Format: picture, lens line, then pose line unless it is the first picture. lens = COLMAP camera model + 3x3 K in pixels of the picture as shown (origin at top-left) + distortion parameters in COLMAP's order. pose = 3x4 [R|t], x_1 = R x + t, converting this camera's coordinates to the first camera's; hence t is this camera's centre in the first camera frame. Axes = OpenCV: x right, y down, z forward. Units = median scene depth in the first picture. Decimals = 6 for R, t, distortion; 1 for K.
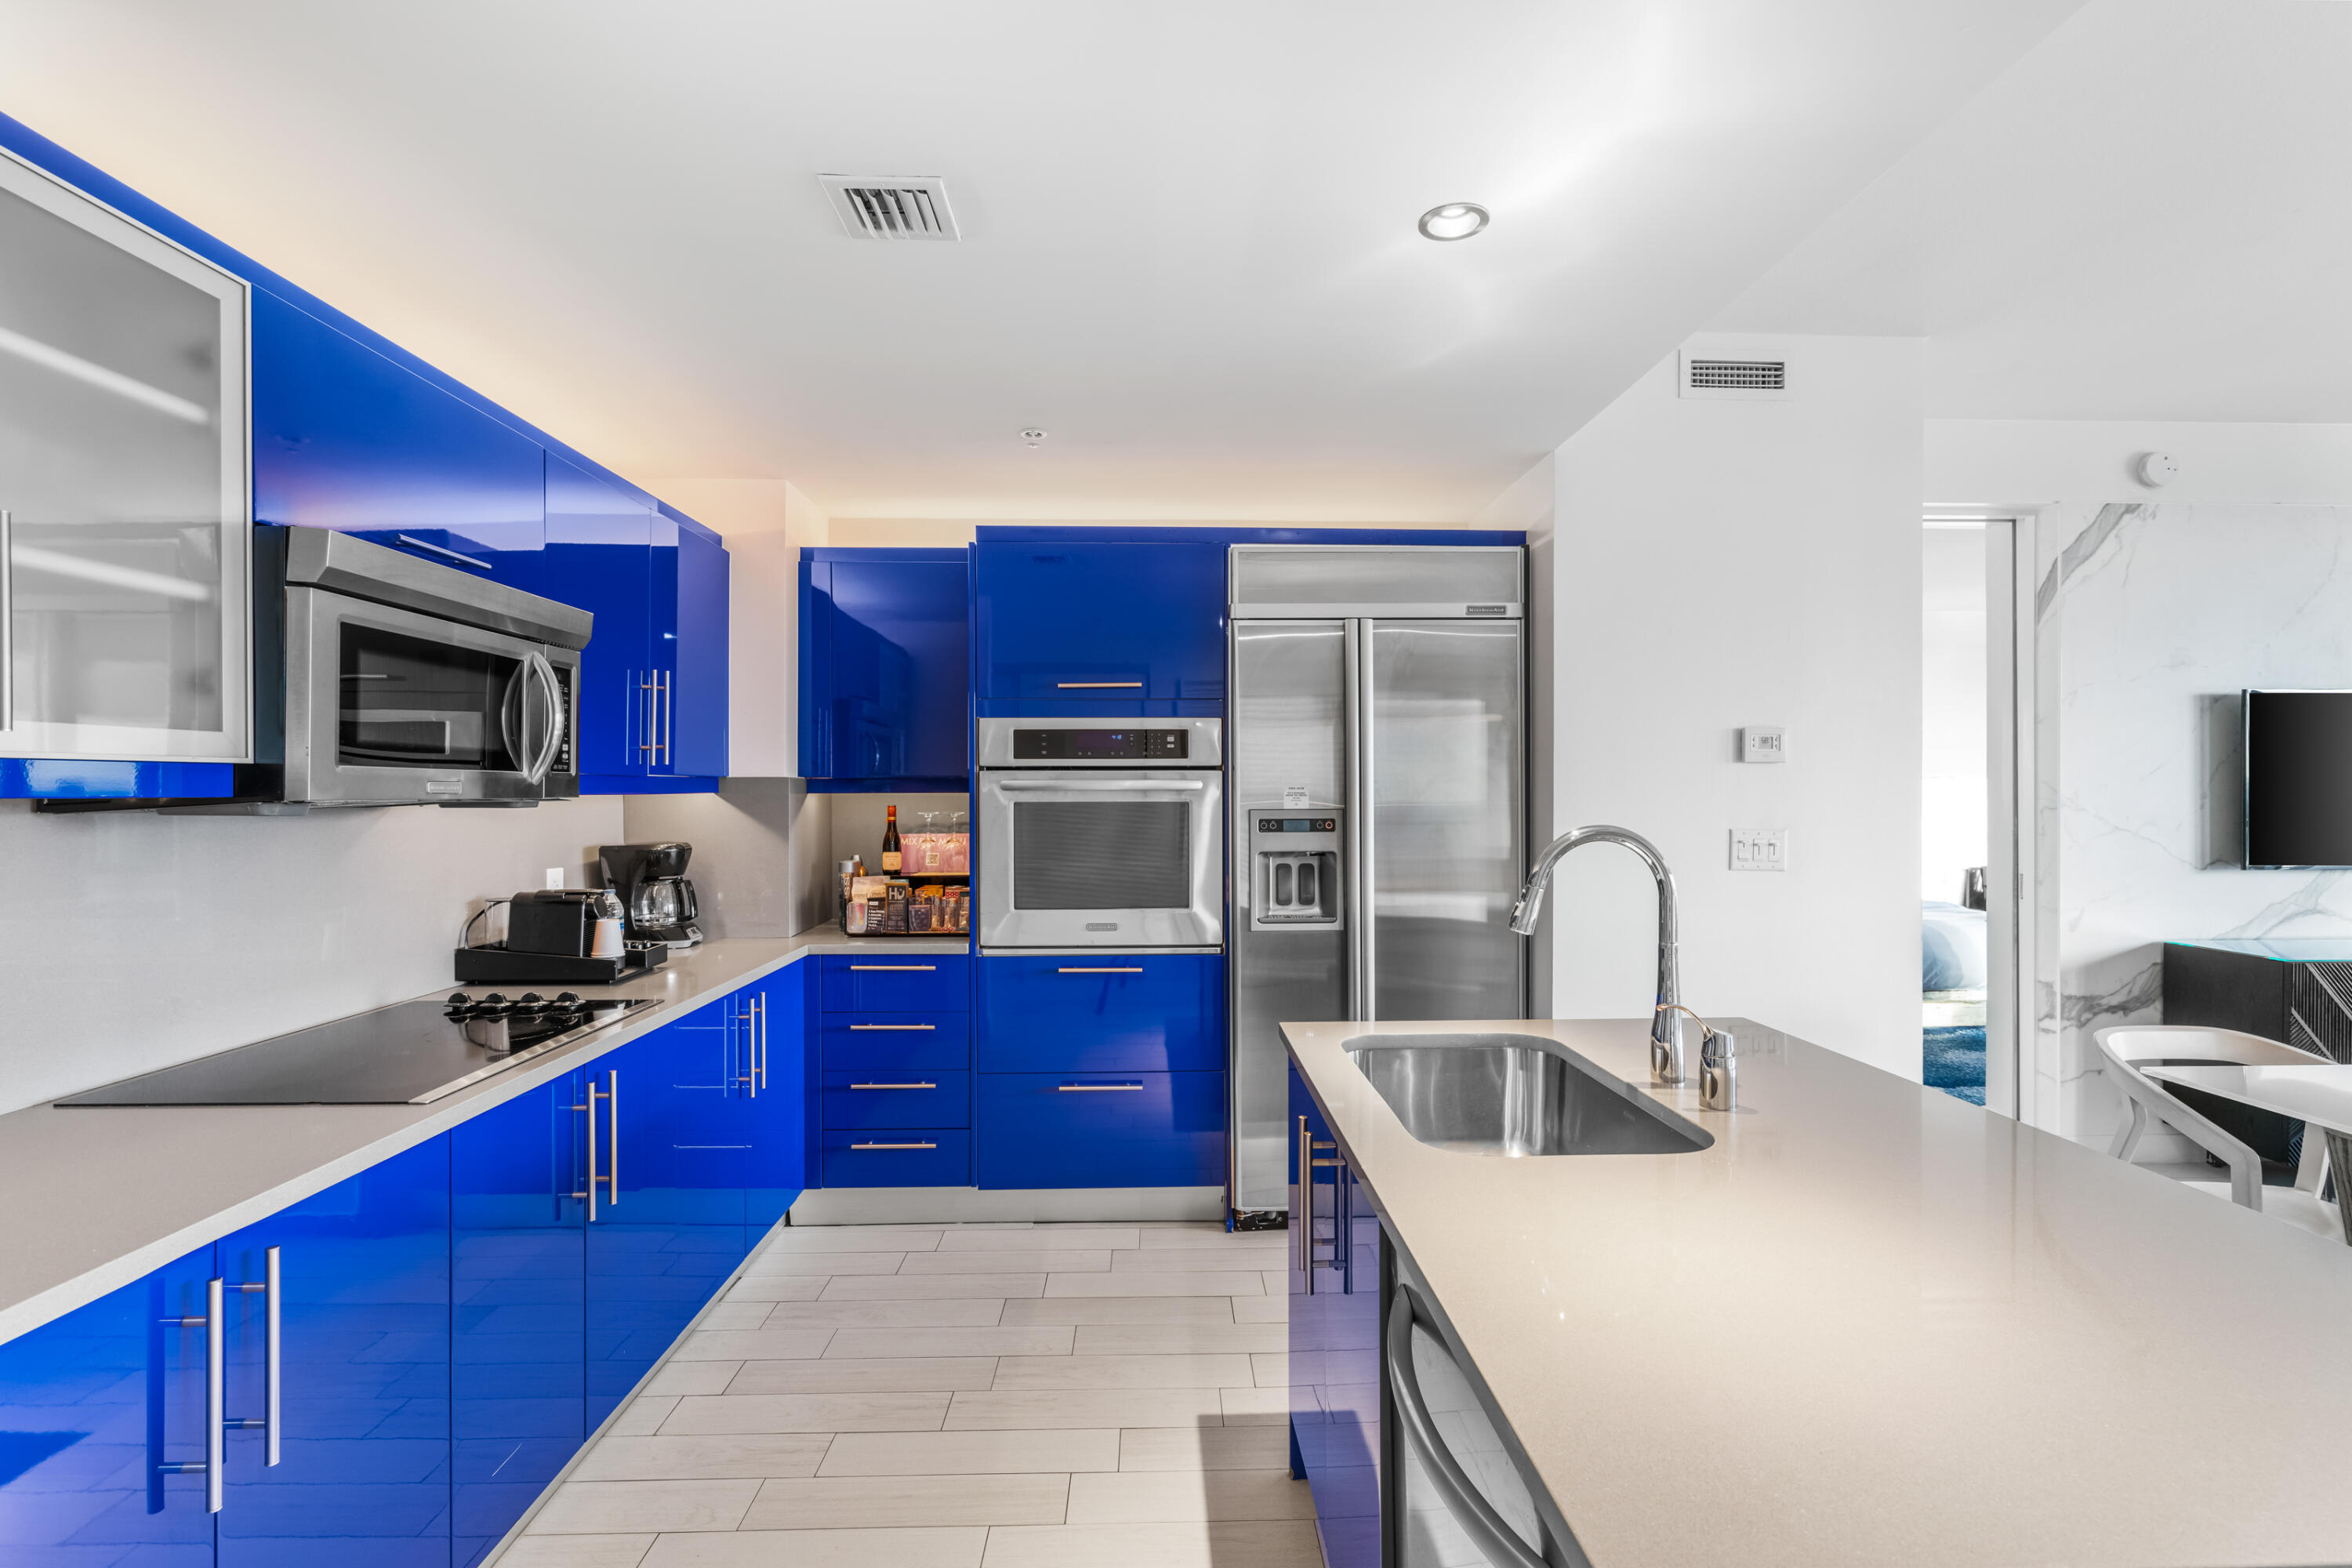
lens RADIAL K [[1067.8, 0, 1183.3], [0, 1067.8, 795.0], [0, 0, 1]] dist [-0.003002, 0.000674]
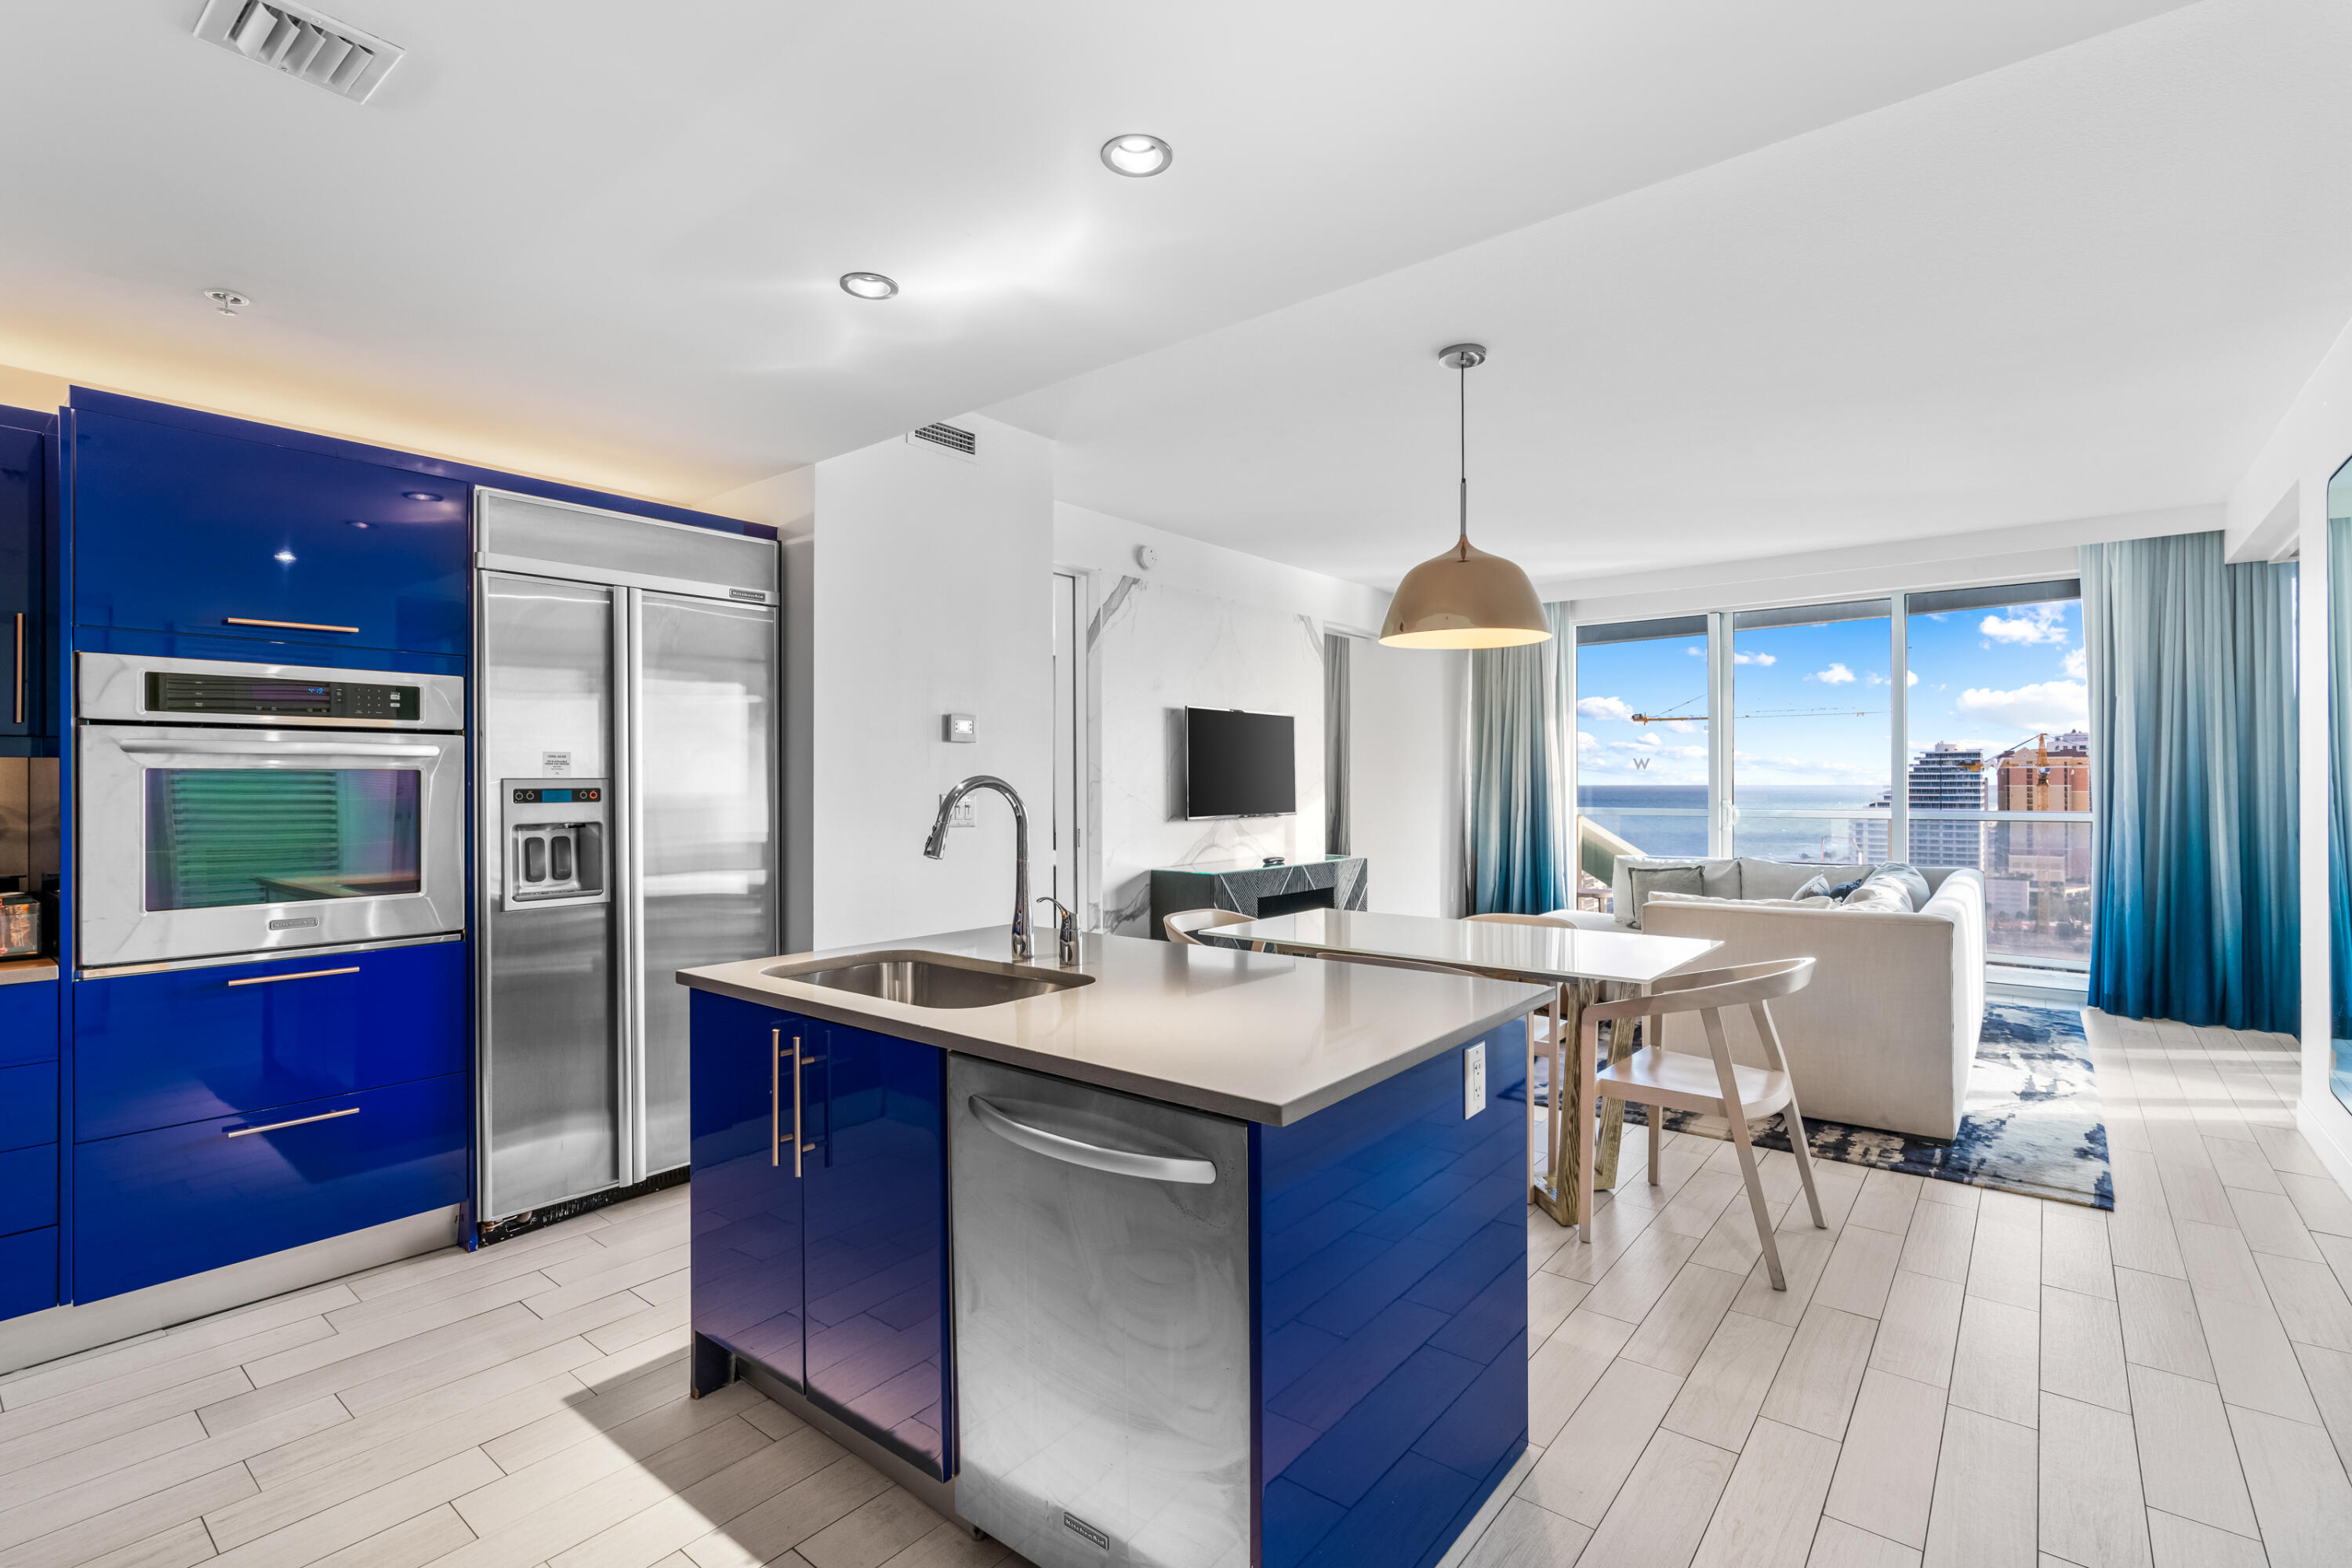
lens RADIAL K [[1083.5, 0, 1179.8], [0, 1083.5, 781.8], [0, 0, 1]] dist [-0.001088, 0.001098]
pose [[0.653317, 0.000161, 0.757085, -0.258921], [0.003590, 0.999988, -0.003311, 0.021161], [-0.757076, 0.004881, 0.653308, -0.045603]]
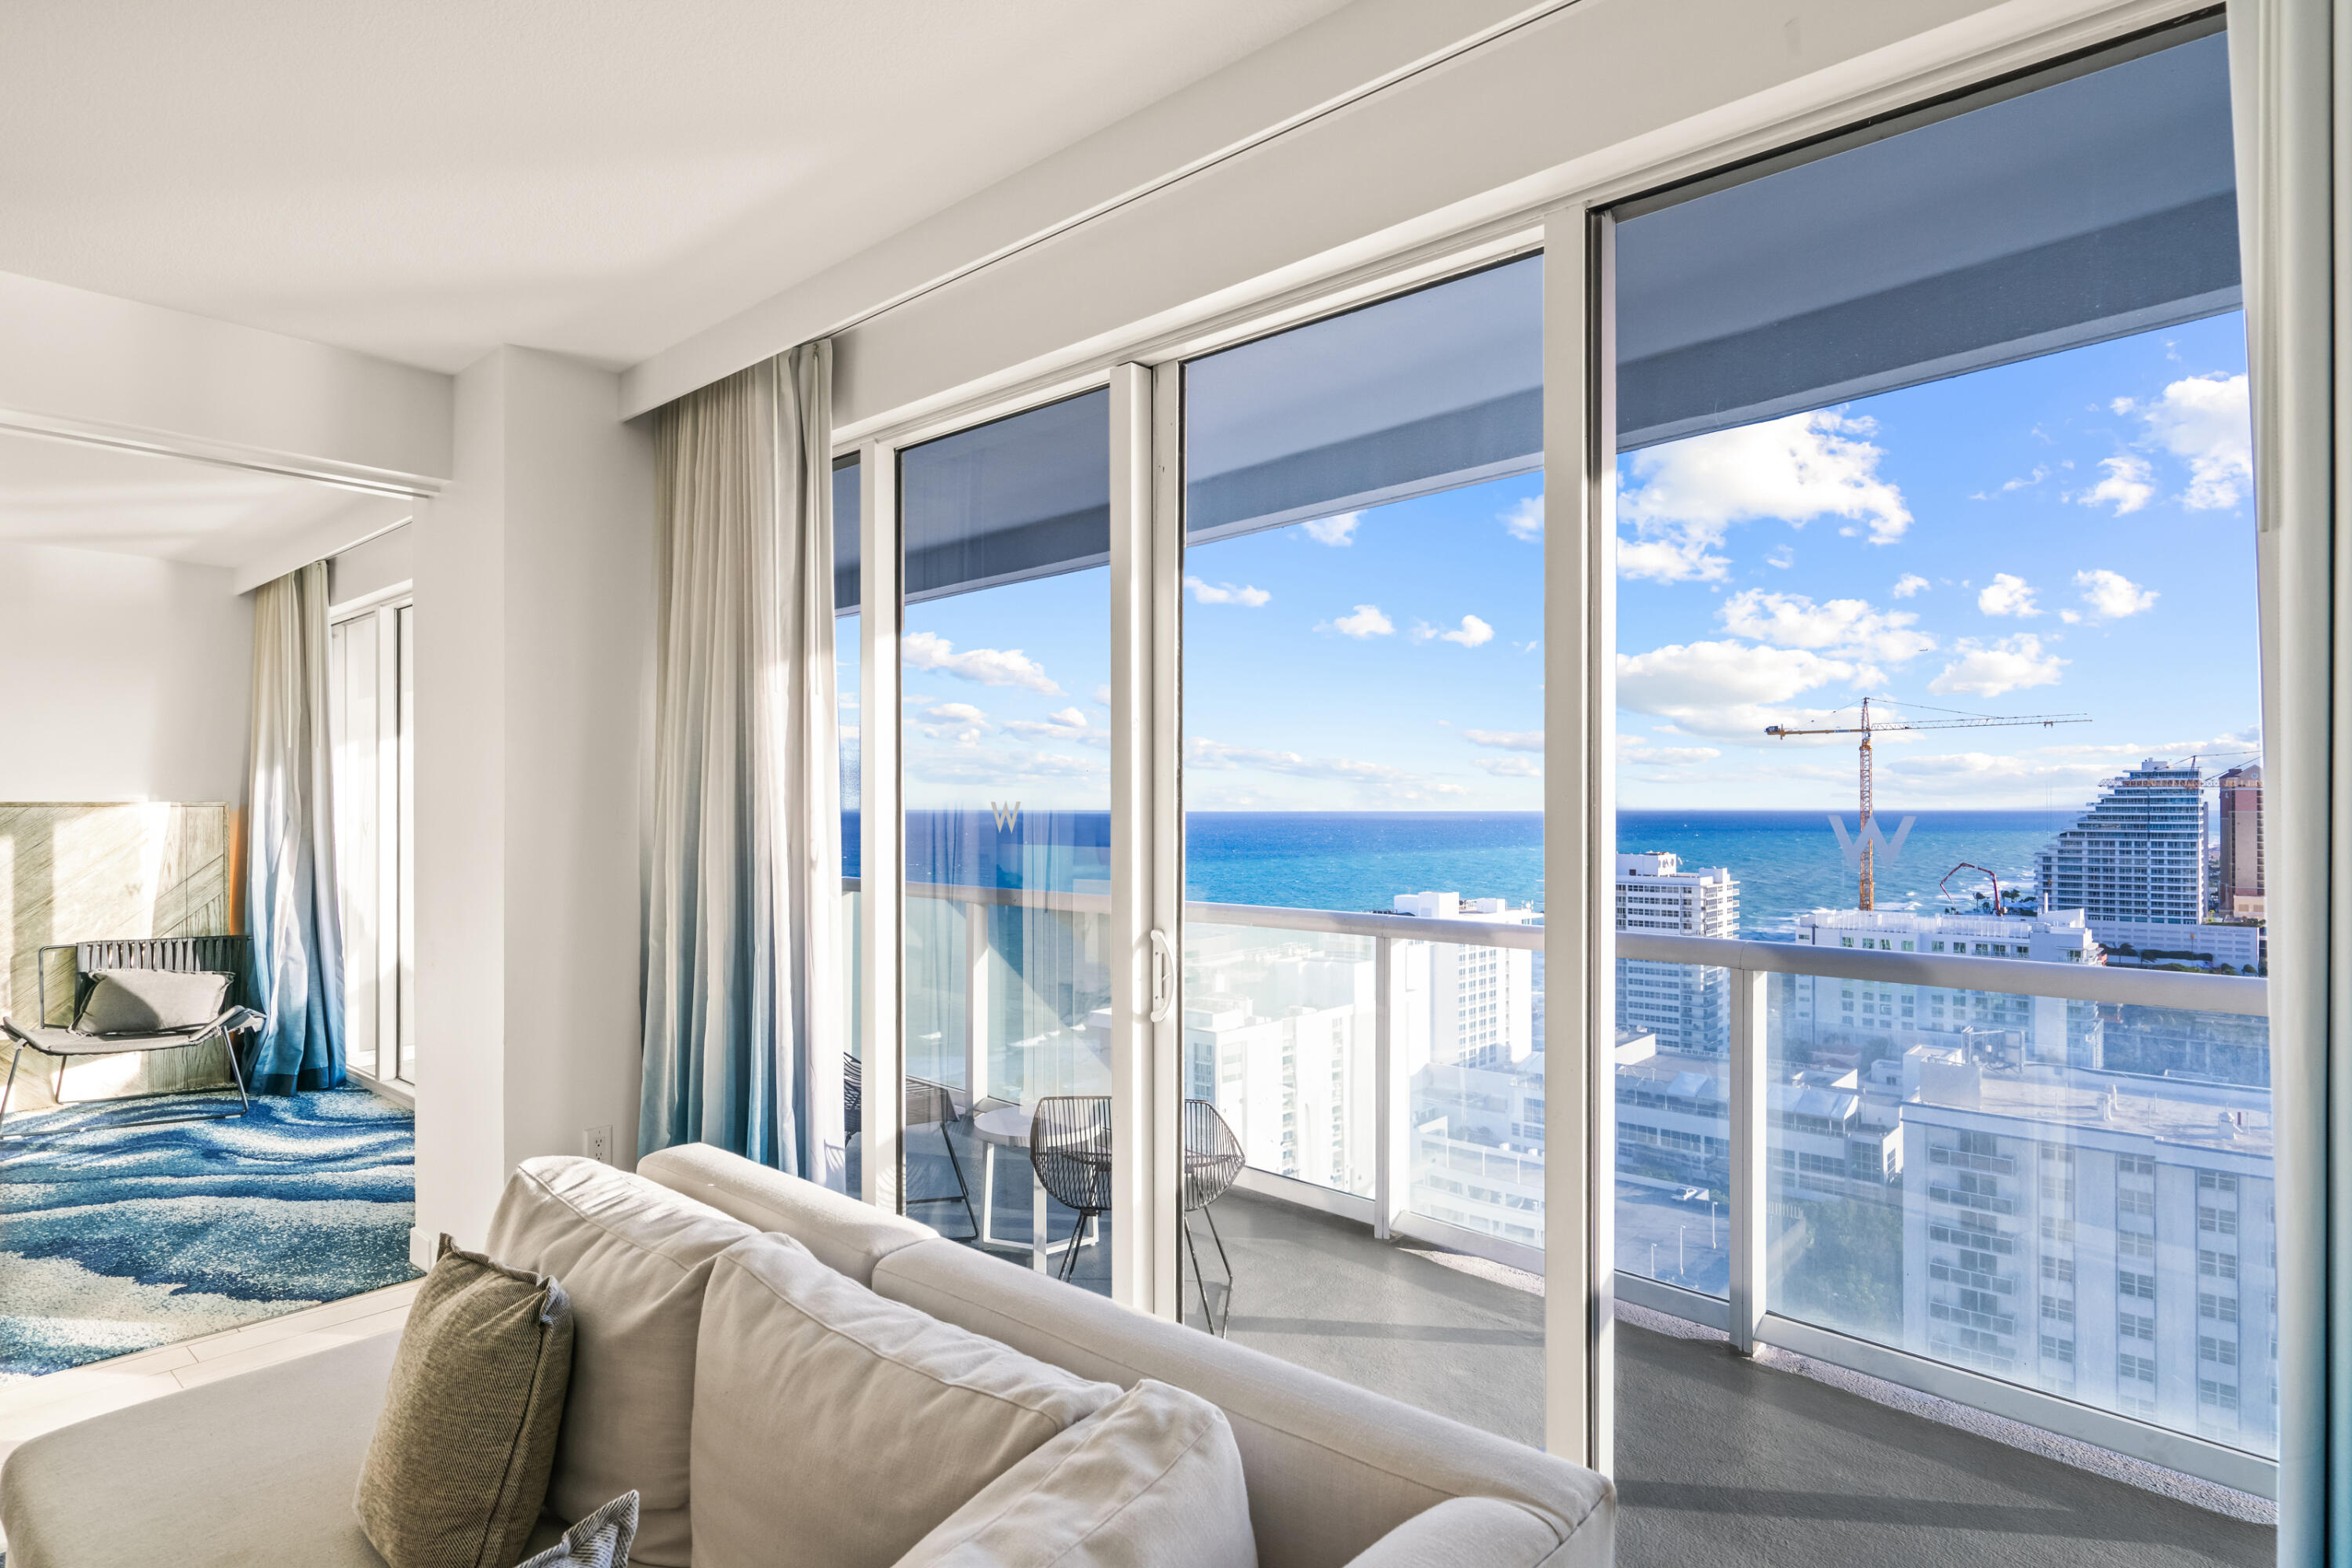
lens RADIAL K [[1246.8, 0, 1192.2], [0, 1246.8, 806.0], [0, 0, 1]] dist [0.000828, 0.001616]
pose [[0.685664, 0.000070, 0.727918, 1.574164], [0.003253, 0.999990, -0.003161, -0.026441], [-0.727911, 0.004535, 0.685657, -0.040033]]
